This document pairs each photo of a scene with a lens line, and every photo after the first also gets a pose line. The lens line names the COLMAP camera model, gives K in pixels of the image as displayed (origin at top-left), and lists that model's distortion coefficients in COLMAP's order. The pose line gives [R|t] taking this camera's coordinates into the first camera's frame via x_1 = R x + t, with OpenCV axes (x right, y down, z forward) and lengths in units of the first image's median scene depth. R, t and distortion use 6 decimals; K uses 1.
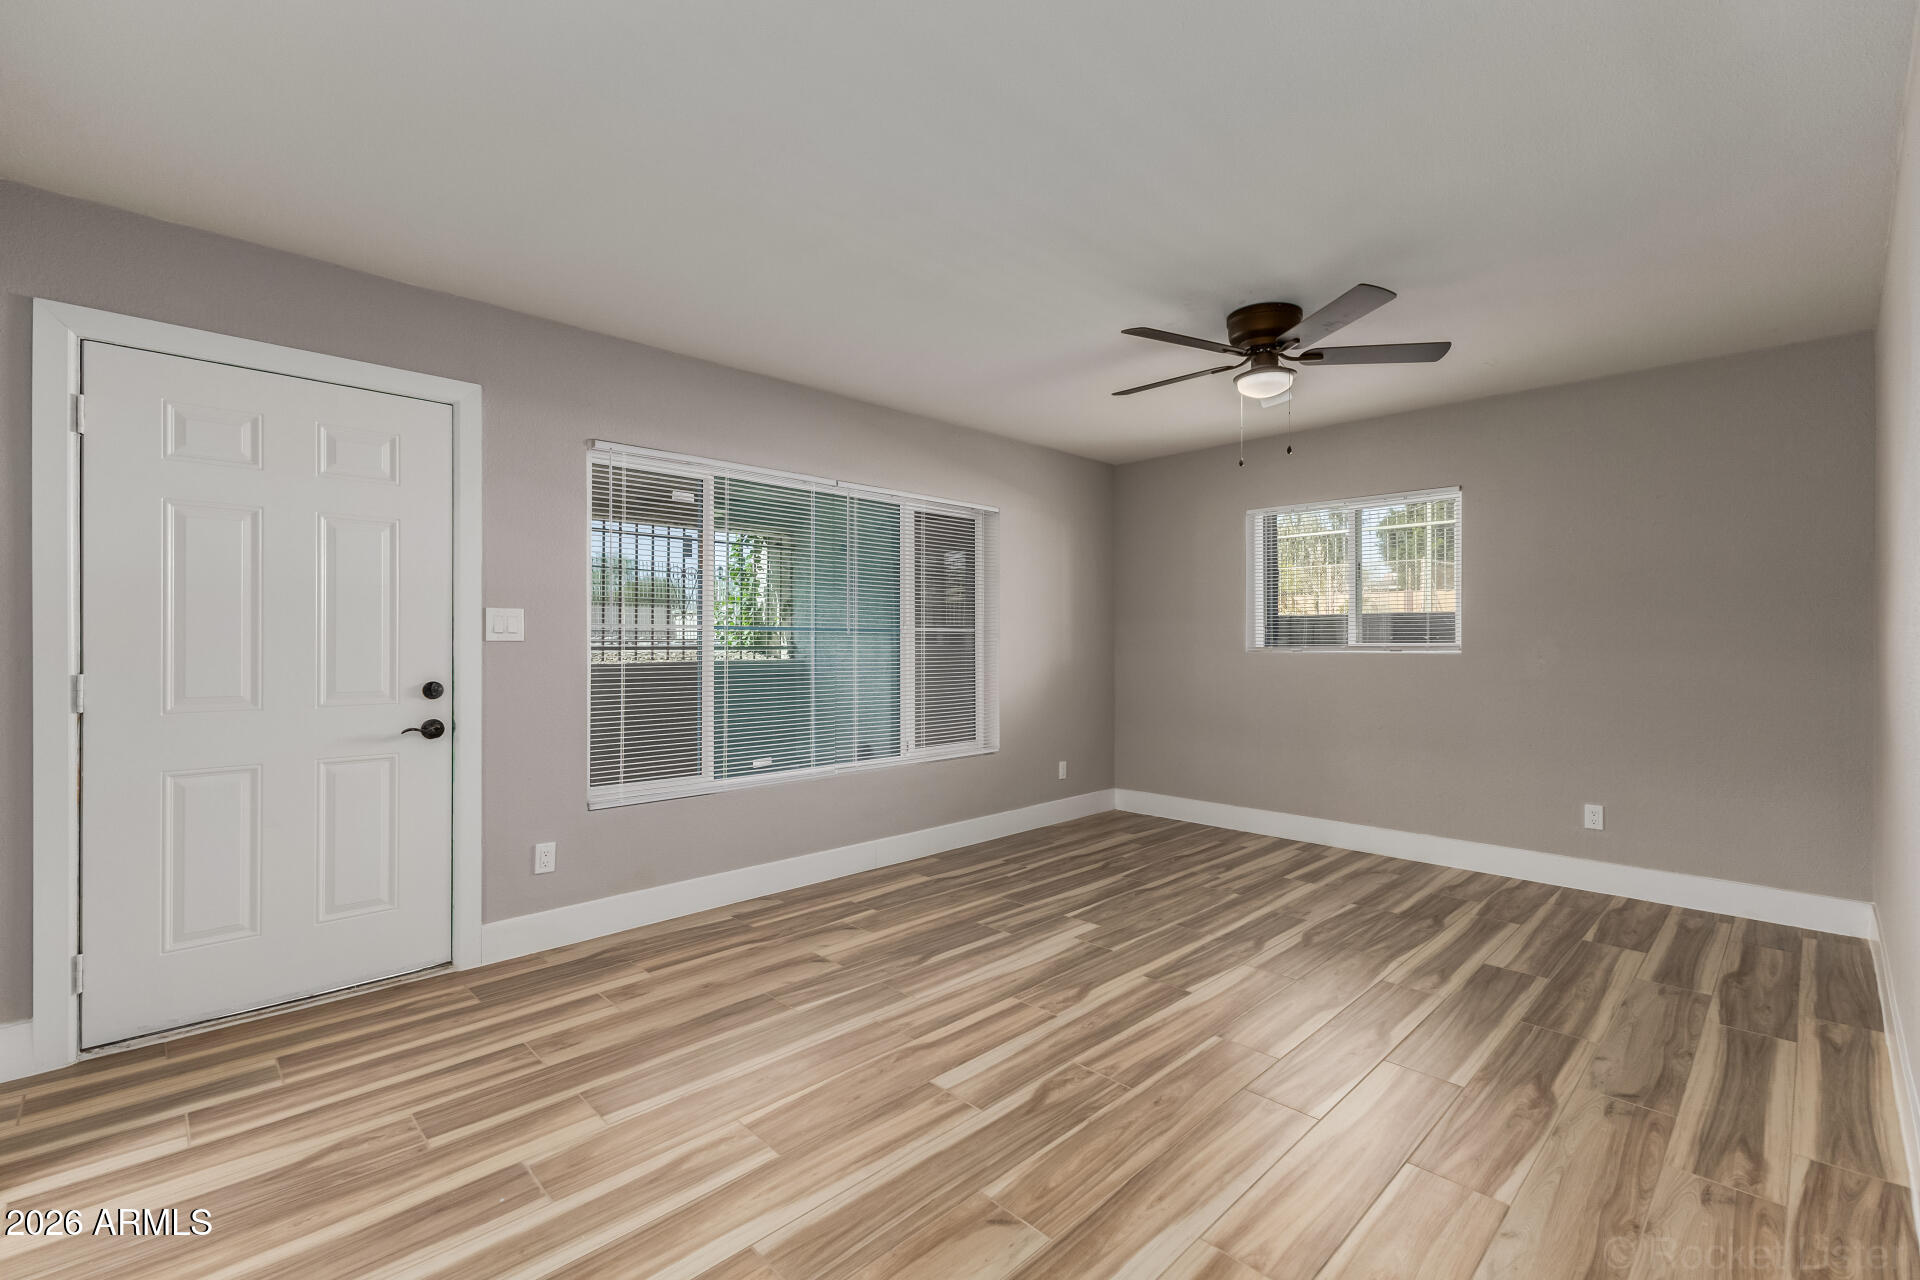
lens RADIAL K [[828.9, 0, 961.1], [0, 828.9, 641.8], [0, 0, 1]] dist [0.003731, -0.000129]
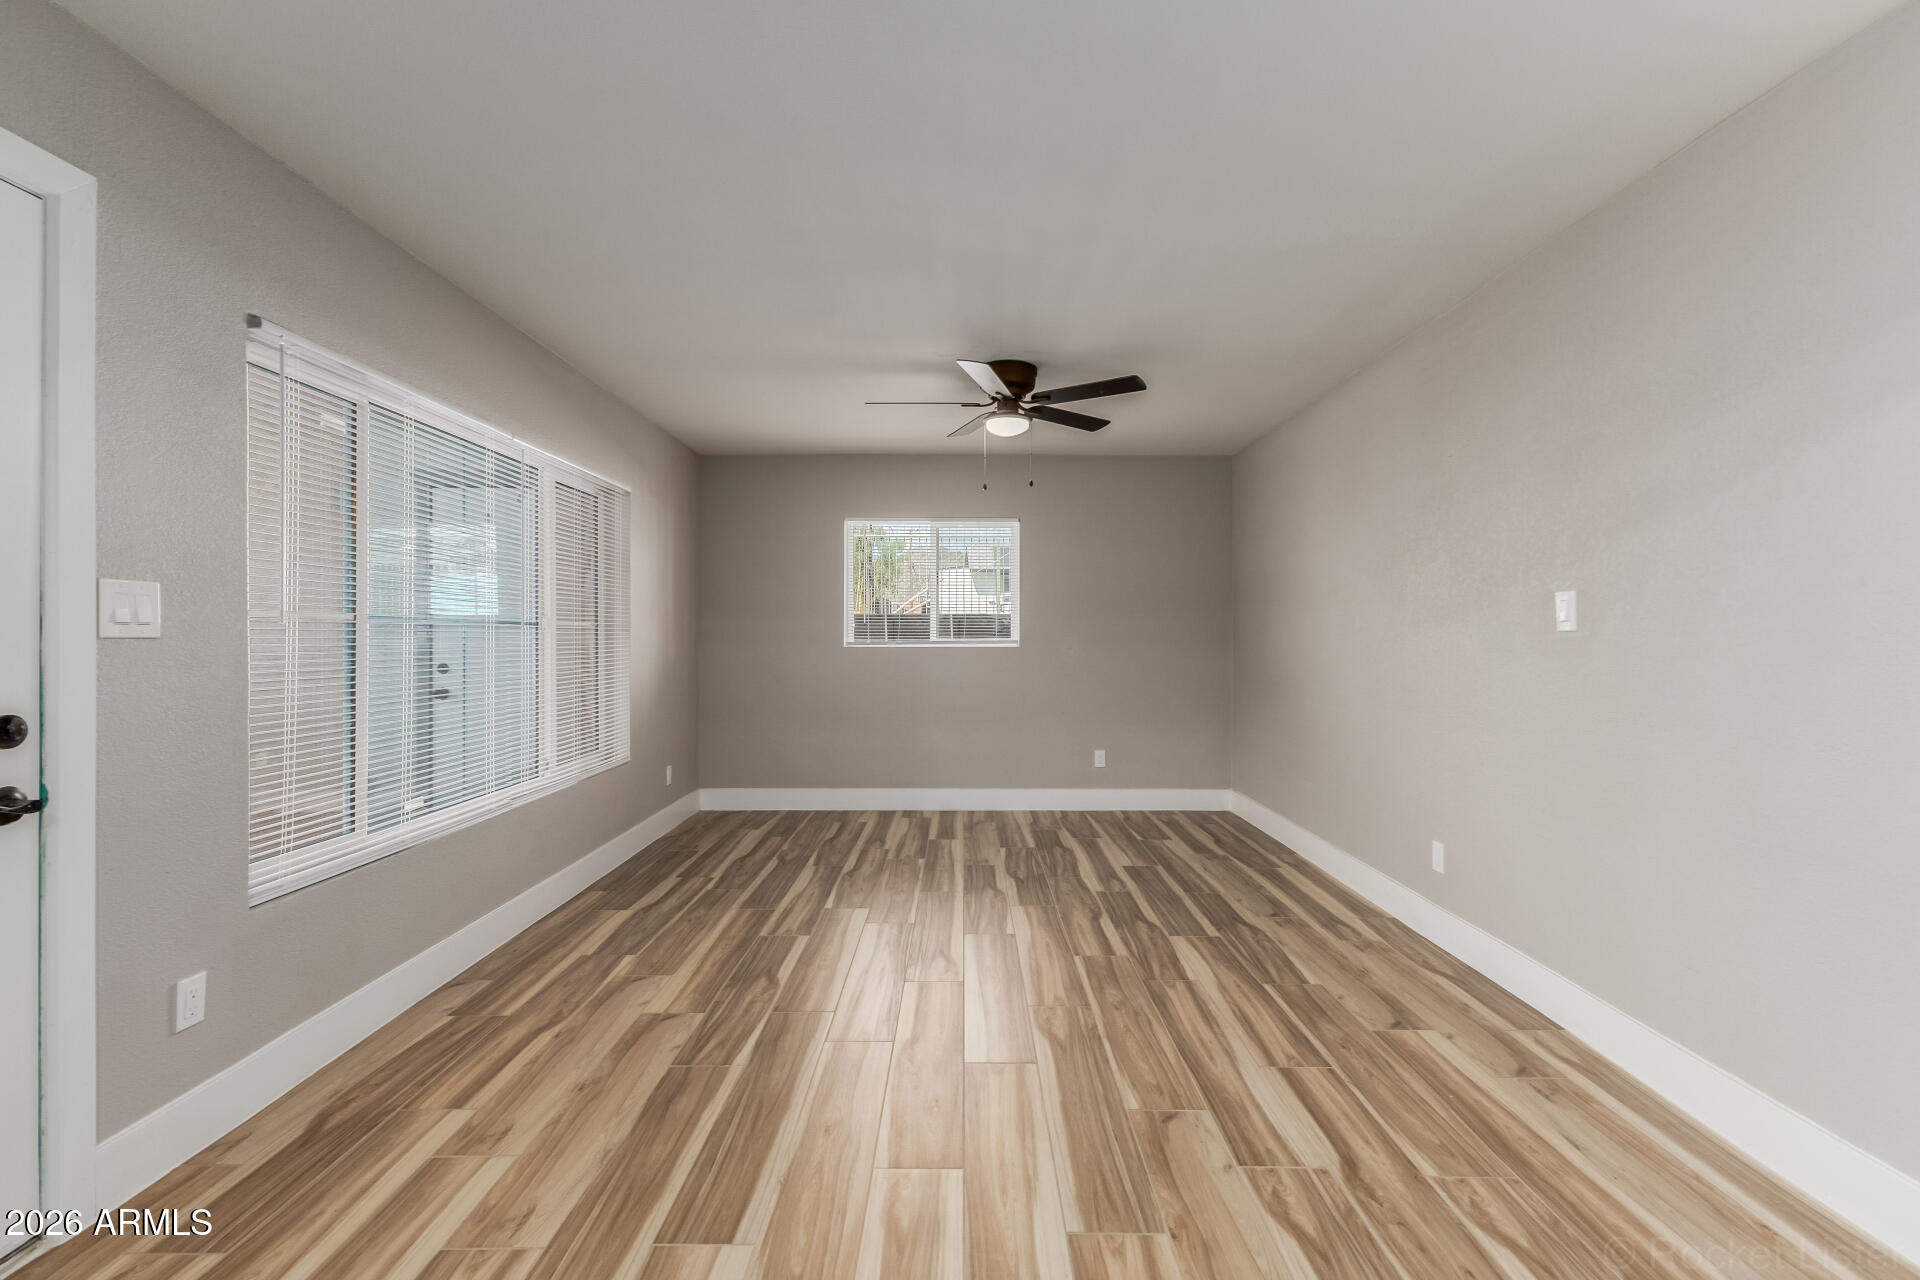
lens RADIAL K [[828.9, 0, 960.9], [0, 828.9, 637.4], [0, 0, 1]] dist [0.003731, -0.000129]
pose [[0.710724, -0.001399, 0.703470, -0.492130], [0.001675, 0.999999, 0.000297, -0.000522], [-0.703469, 0.000968, 0.710725, 0.172154]]
